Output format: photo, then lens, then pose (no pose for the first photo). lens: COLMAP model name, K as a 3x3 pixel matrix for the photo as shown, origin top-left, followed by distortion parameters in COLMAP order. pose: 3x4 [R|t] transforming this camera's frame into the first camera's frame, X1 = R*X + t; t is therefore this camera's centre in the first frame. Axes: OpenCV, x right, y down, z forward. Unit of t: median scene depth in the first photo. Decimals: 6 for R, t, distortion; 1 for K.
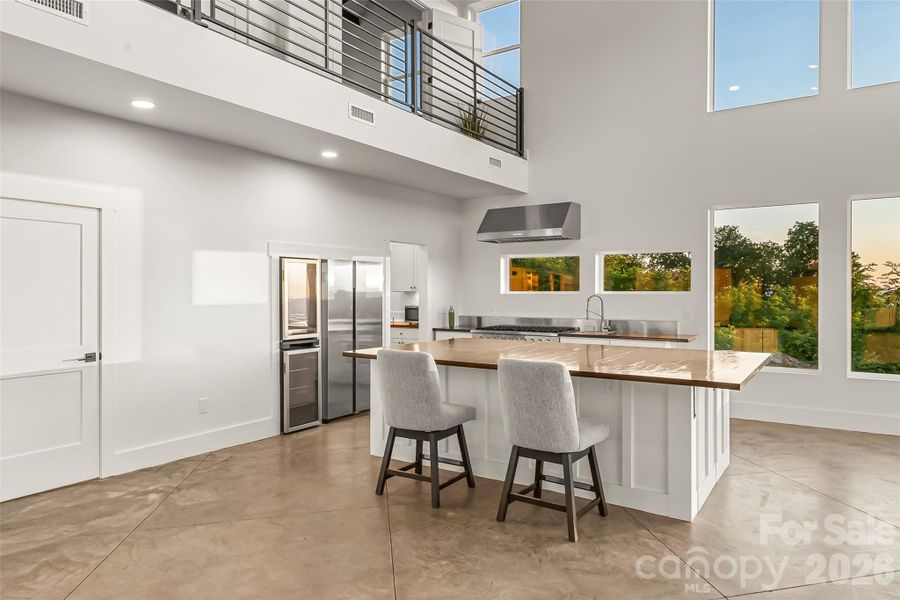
lens RADIAL K [[584.7, 0, 466.9], [0, 584.7, 296.2], [0, 0, 1]] dist [0.004541, 0.002075]
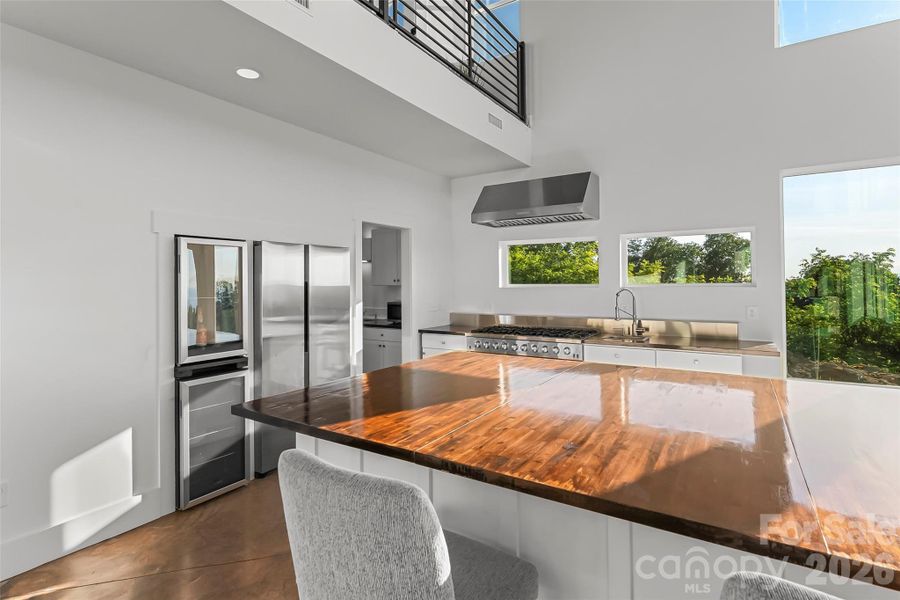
lens RADIAL K [[449.9, 0, 450.3], [0, 449.9, 281.7], [0, 0, 1]] dist [0.000037, 0.000058]
pose [[0.999967, -0.006620, -0.004698, -0.010267], [0.006567, 0.999916, -0.011189, -0.005913], [0.004772, 0.011157, 0.999926, 0.382731]]
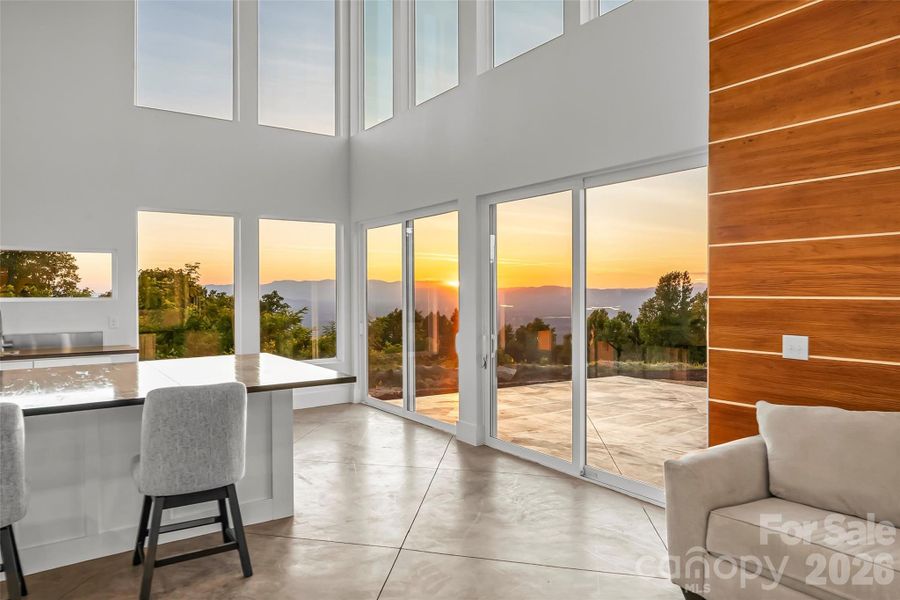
lens RADIAL K [[584.7, 0, 466.9], [0, 584.7, 296.2], [0, 0, 1]] dist [0.004541, 0.002075]
pose [[0.358110, -0.009294, 0.933633, -0.251929], [0.012132, 0.999912, 0.005301, -0.007551], [-0.933601, 0.009429, 0.358191, 0.164195]]
